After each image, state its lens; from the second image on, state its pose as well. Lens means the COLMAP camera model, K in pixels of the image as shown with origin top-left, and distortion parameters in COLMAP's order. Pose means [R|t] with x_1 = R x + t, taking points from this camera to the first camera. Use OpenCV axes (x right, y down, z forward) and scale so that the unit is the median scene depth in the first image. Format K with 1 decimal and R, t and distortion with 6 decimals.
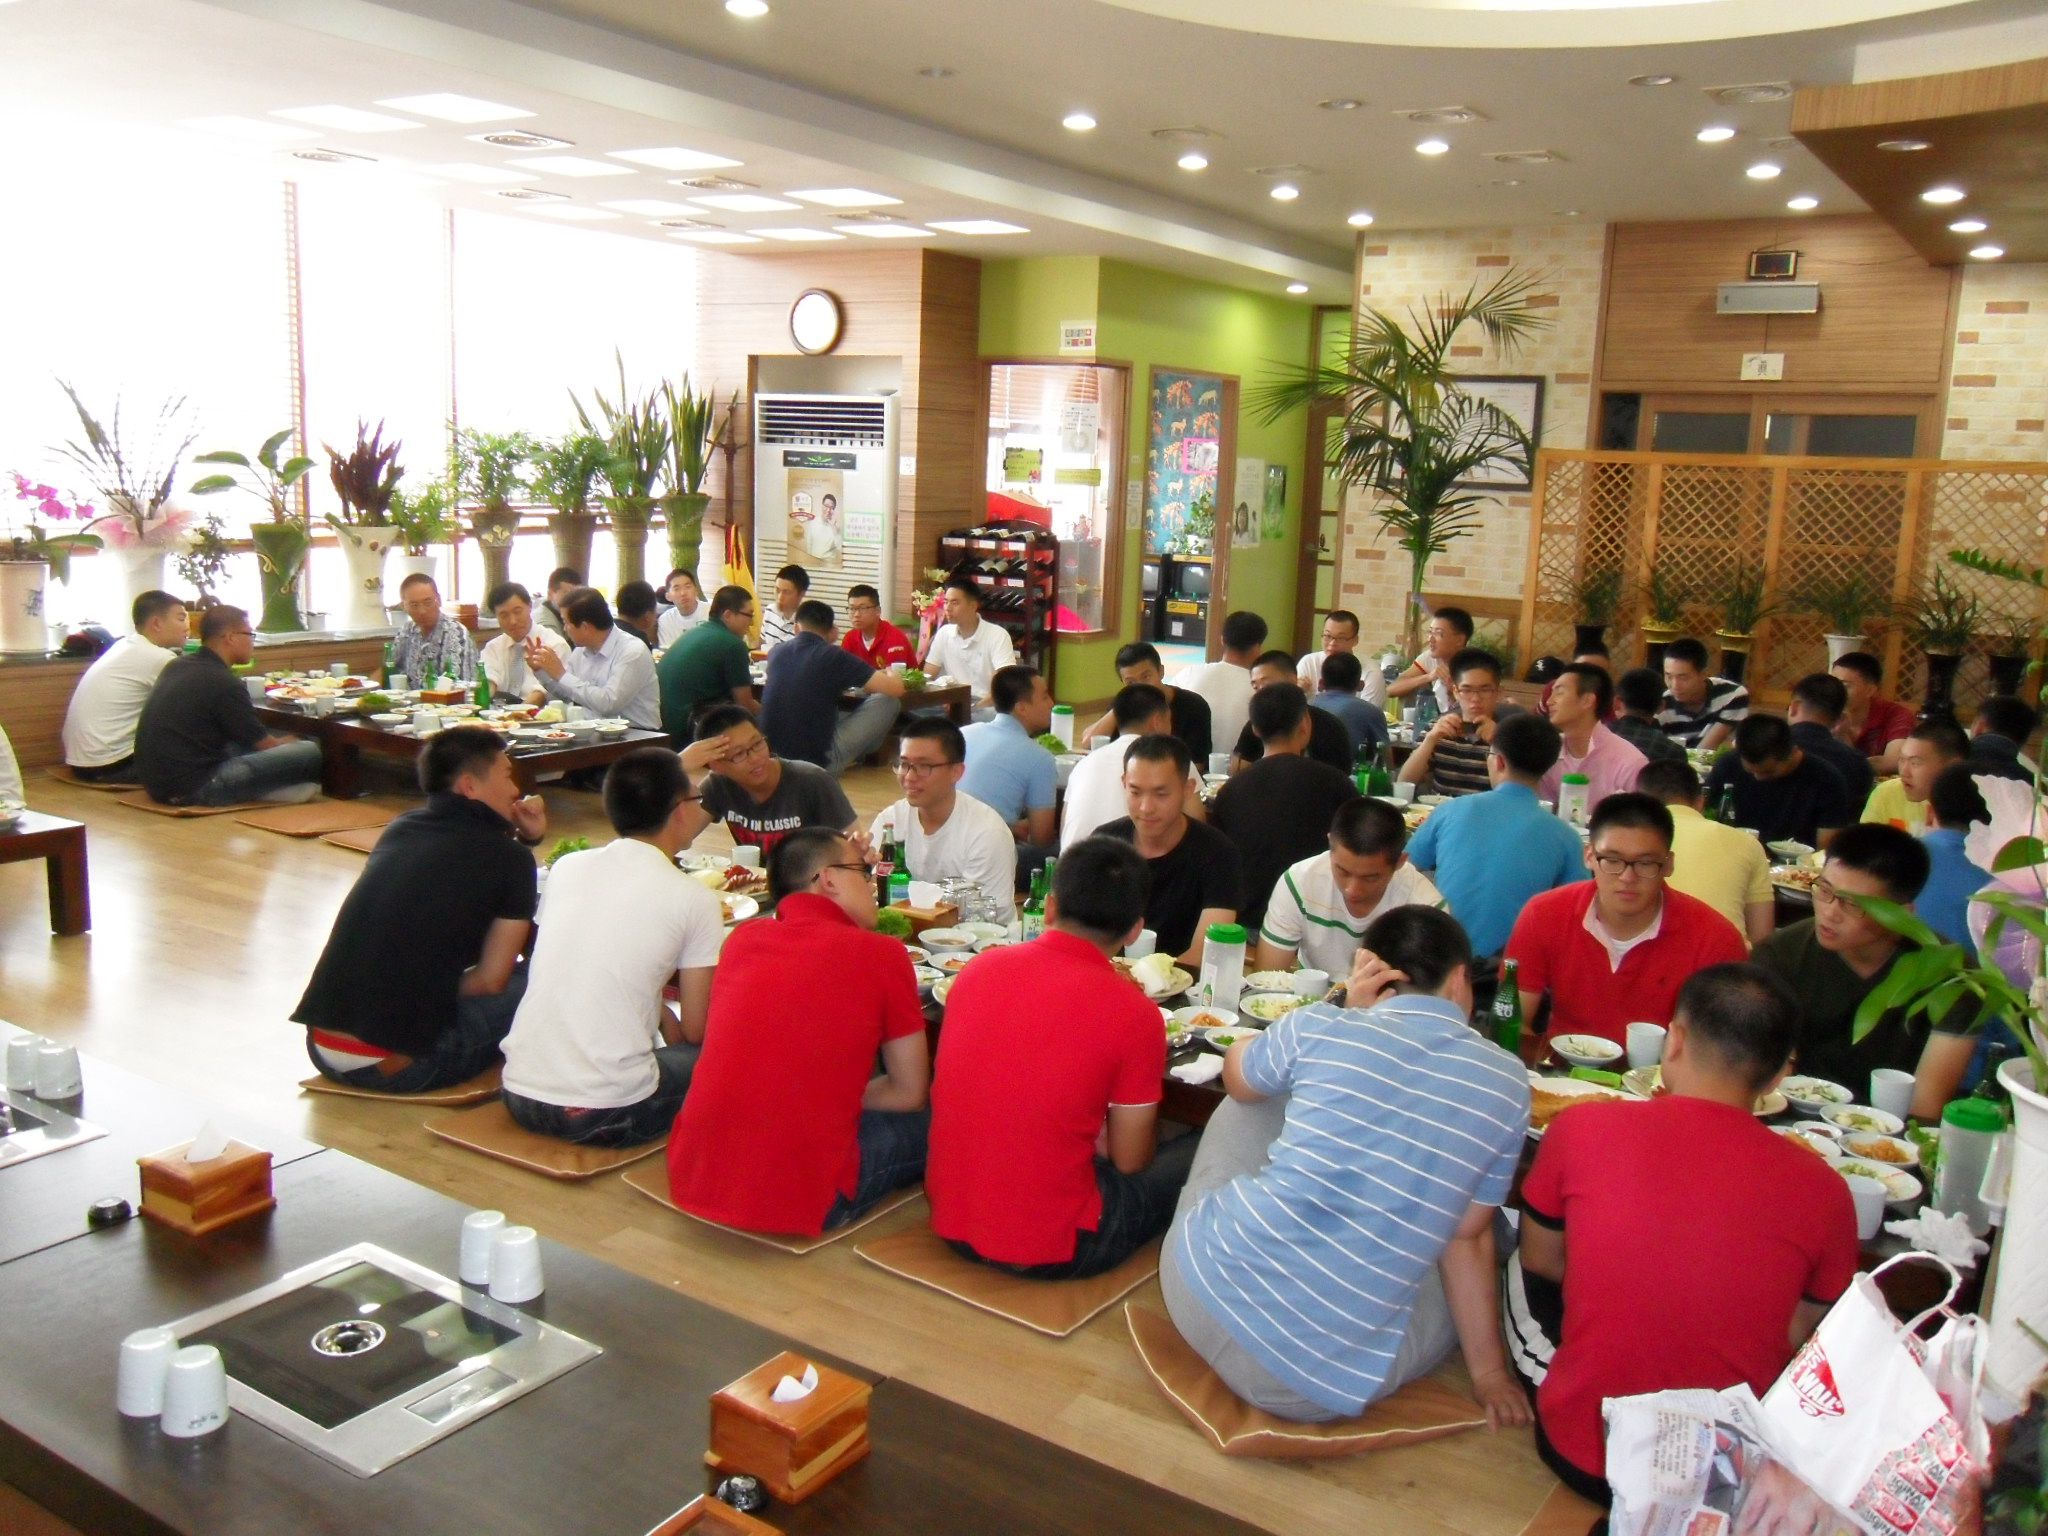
lens RADIAL K [[1775.0, 0, 1024.0], [0, 1775.0, 768.0], [0, 0, 1]] dist [-0.009030, -0.004289]
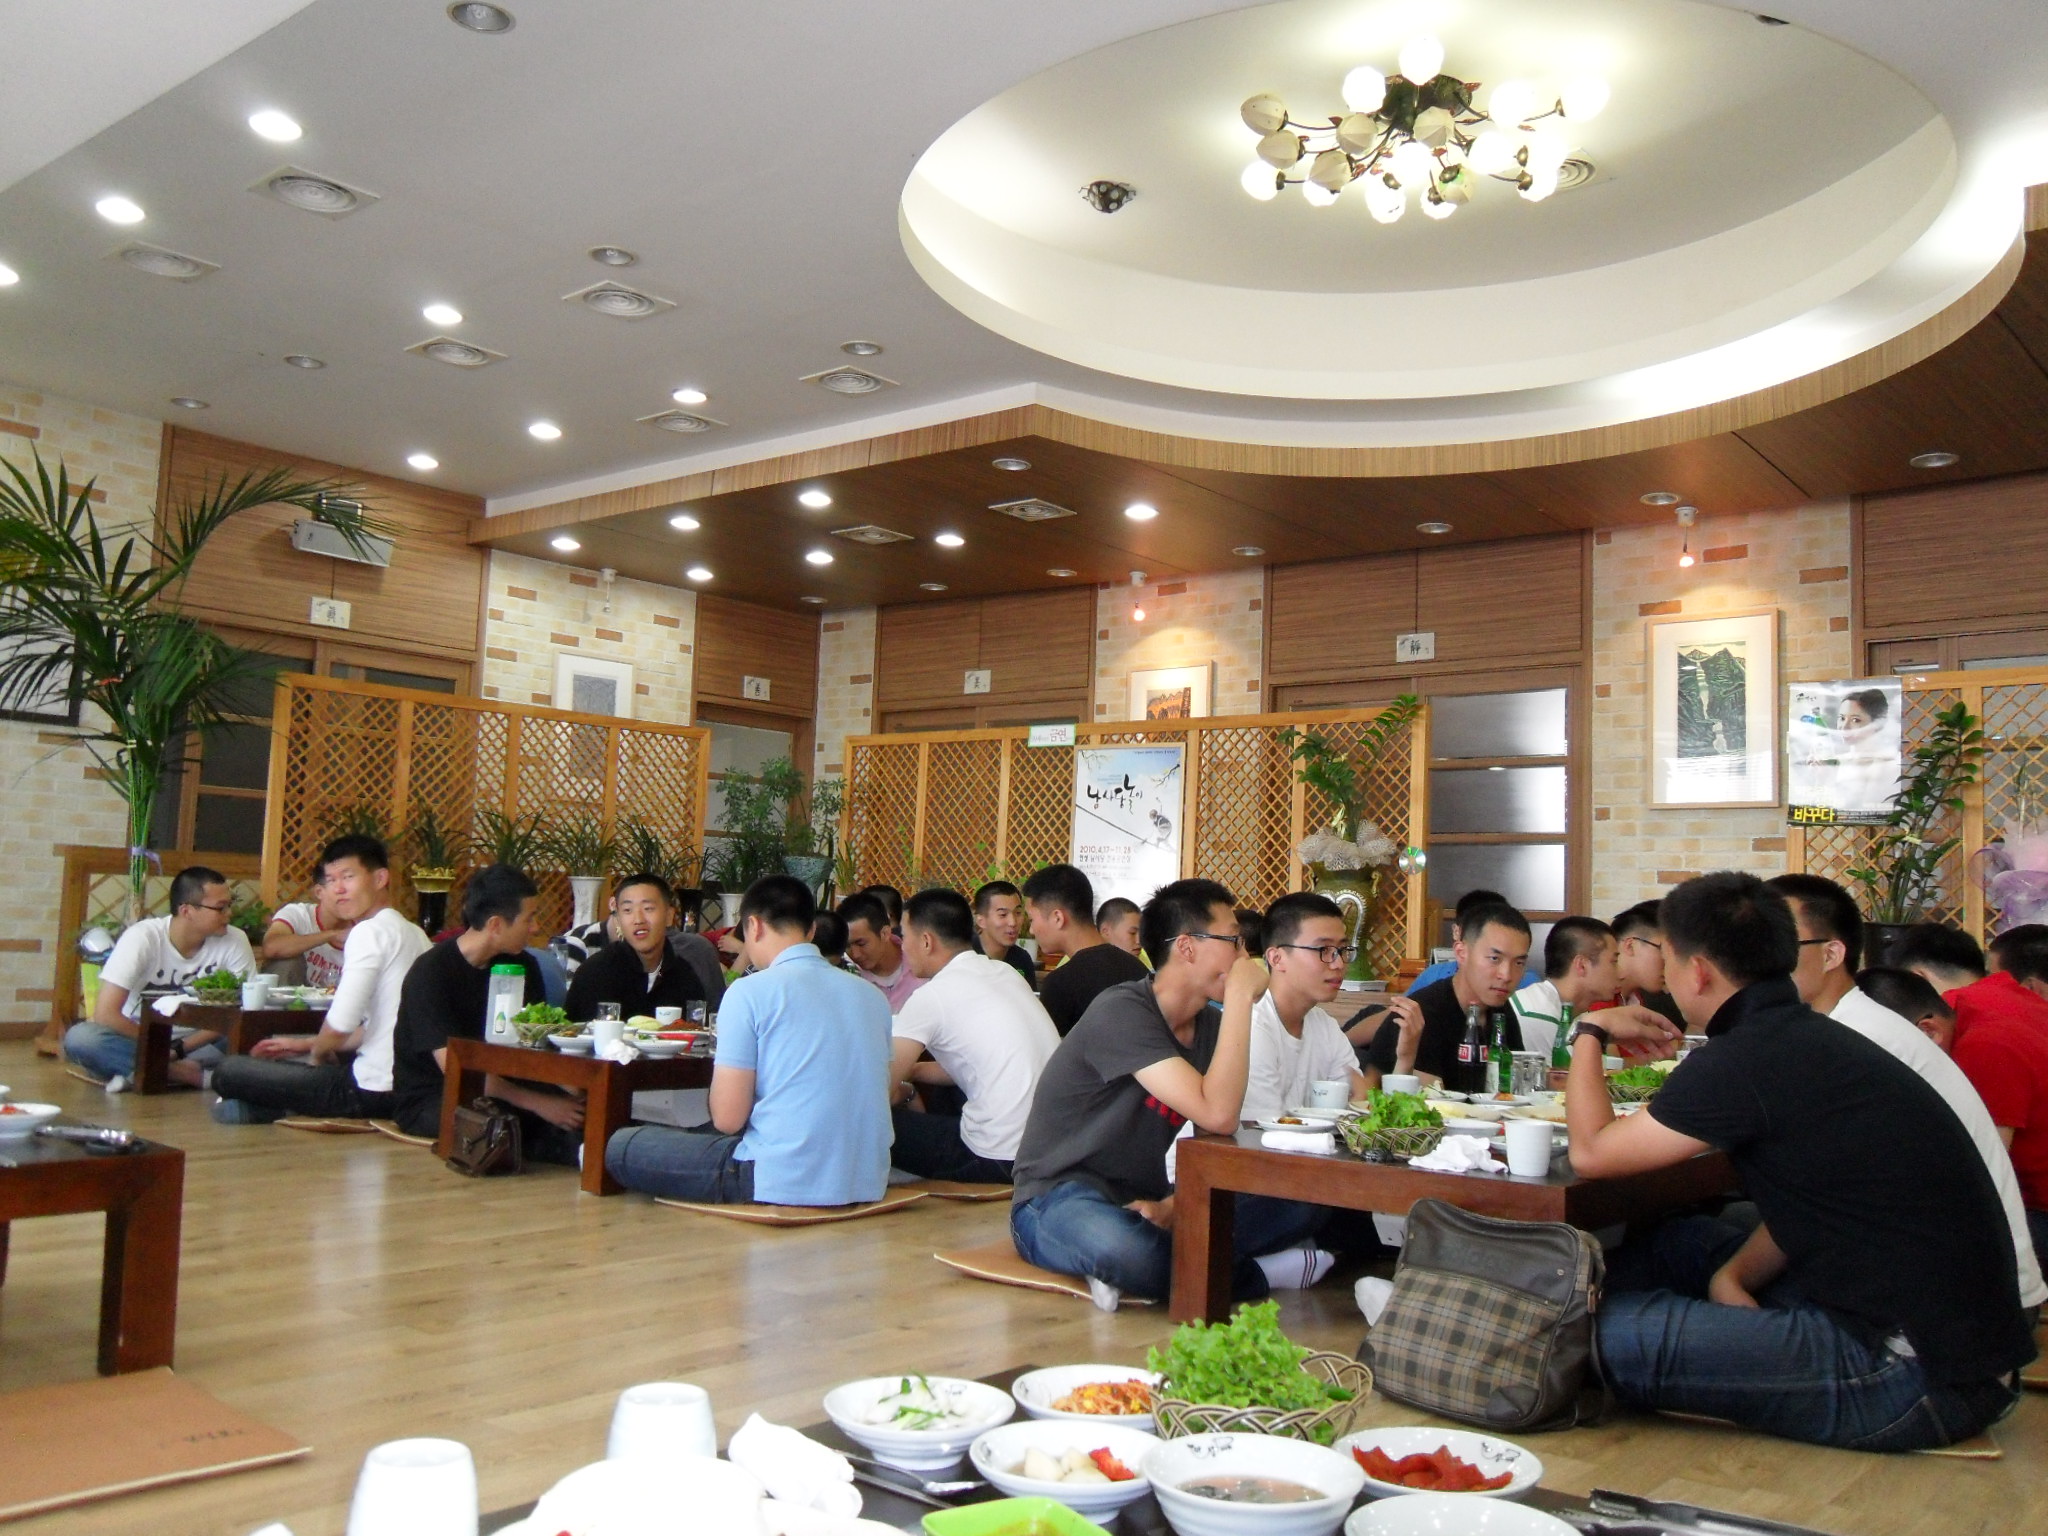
lens RADIAL K [[1775.0, 0, 1024.0], [0, 1775.0, 768.0], [0, 0, 1]] dist [-0.009030, -0.004289]
pose [[0.129954, 0.054867, 0.990001, -0.470200], [0.126494, 0.989392, -0.071438, -0.027392], [-0.983418, 0.134513, 0.121635, 0.517428]]
